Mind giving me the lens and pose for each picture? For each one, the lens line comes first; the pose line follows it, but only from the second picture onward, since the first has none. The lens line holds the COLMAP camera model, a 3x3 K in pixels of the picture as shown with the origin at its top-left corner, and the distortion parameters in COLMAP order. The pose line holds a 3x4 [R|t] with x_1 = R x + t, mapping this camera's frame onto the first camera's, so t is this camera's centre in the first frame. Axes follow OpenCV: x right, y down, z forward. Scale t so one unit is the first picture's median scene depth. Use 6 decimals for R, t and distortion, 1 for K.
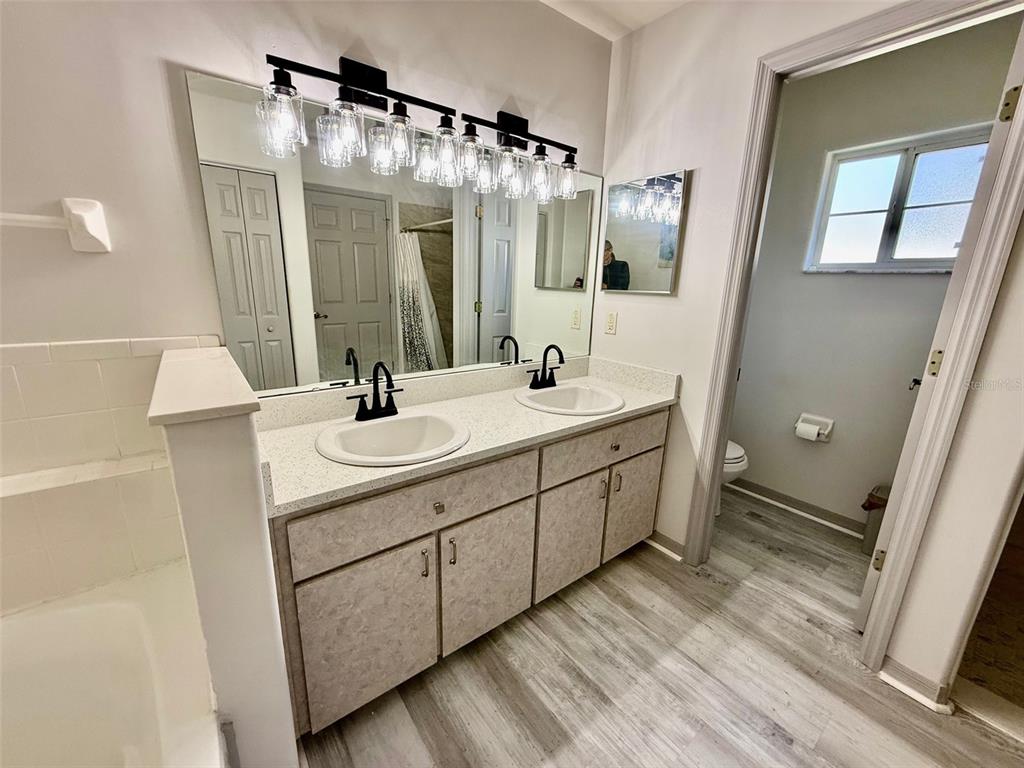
lens RADIAL K [[407.8, 0, 509.2], [0, 407.8, 385.0], [0, 0, 1]] dist [-0.002544, 0.000934]
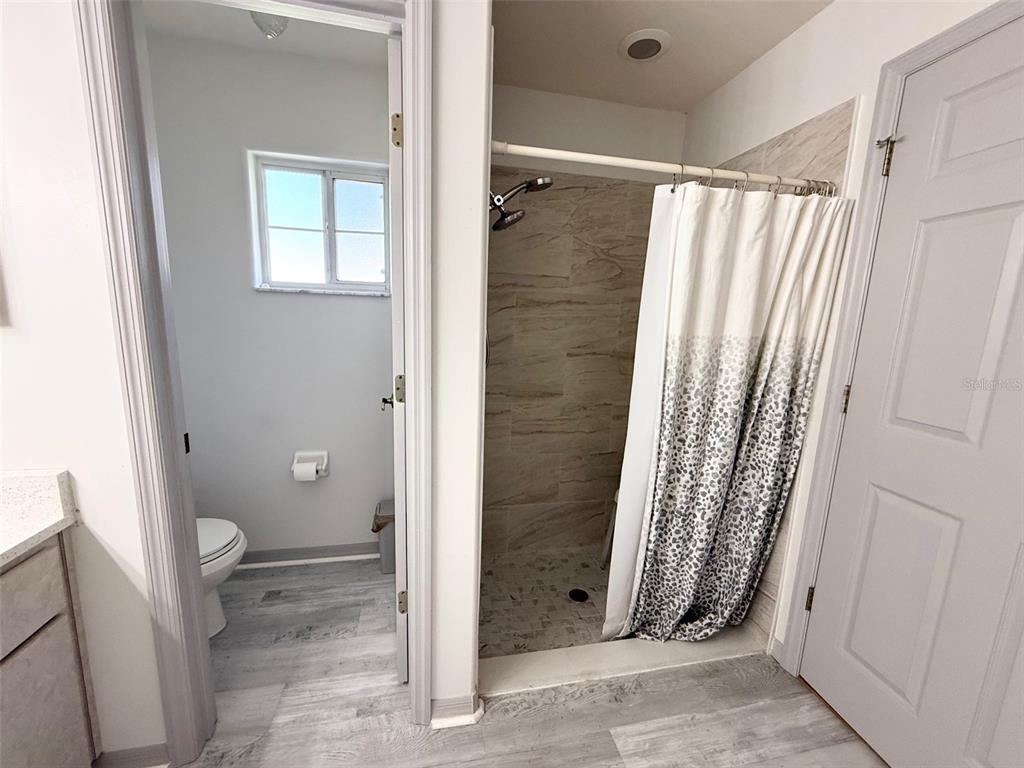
lens RADIAL K [[407.8, 0, 509.2], [0, 407.8, 385.0], [0, 0, 1]] dist [-0.002544, 0.000934]
pose [[0.434040, -0.162172, 0.886177, 0.204550], [0.198849, 0.976649, 0.081334, -0.059363], [-0.878674, 0.140914, 0.456152, 0.220661]]
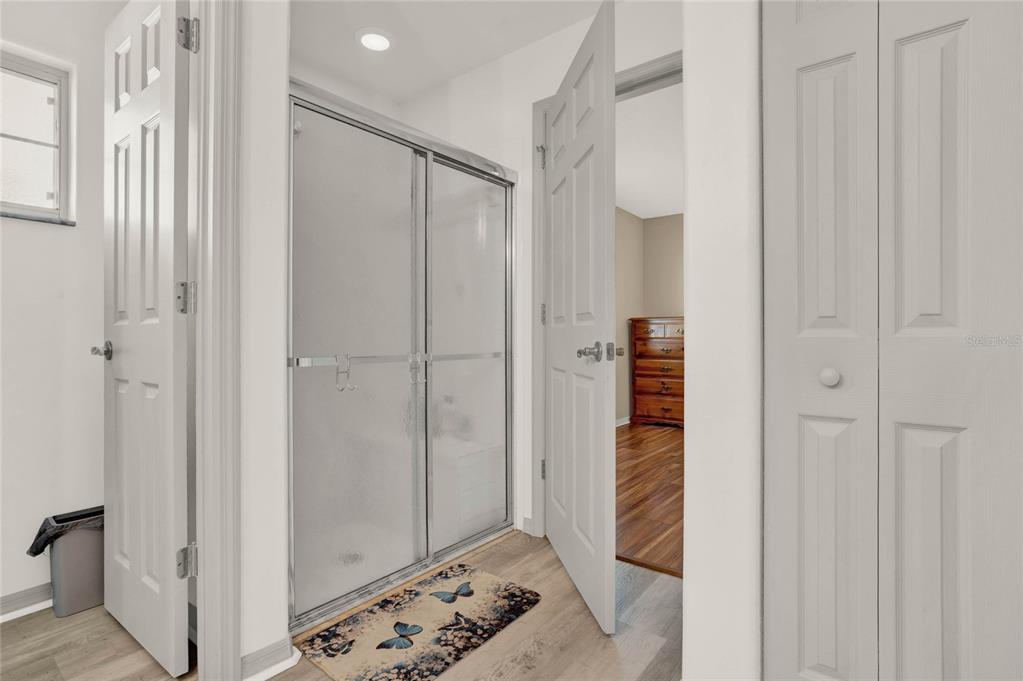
lens RADIAL K [[496.2, 0, 511.2], [0, 496.2, 342.6], [0, 0, 1]] dist [-0.001595, 0.000967]
pose [[-0.237936, -0.021525, 0.971042, -0.097768], [0.238752, 0.967783, 0.079955, 0.081097], [-0.941480, 0.250862, -0.225131, 0.397925]]
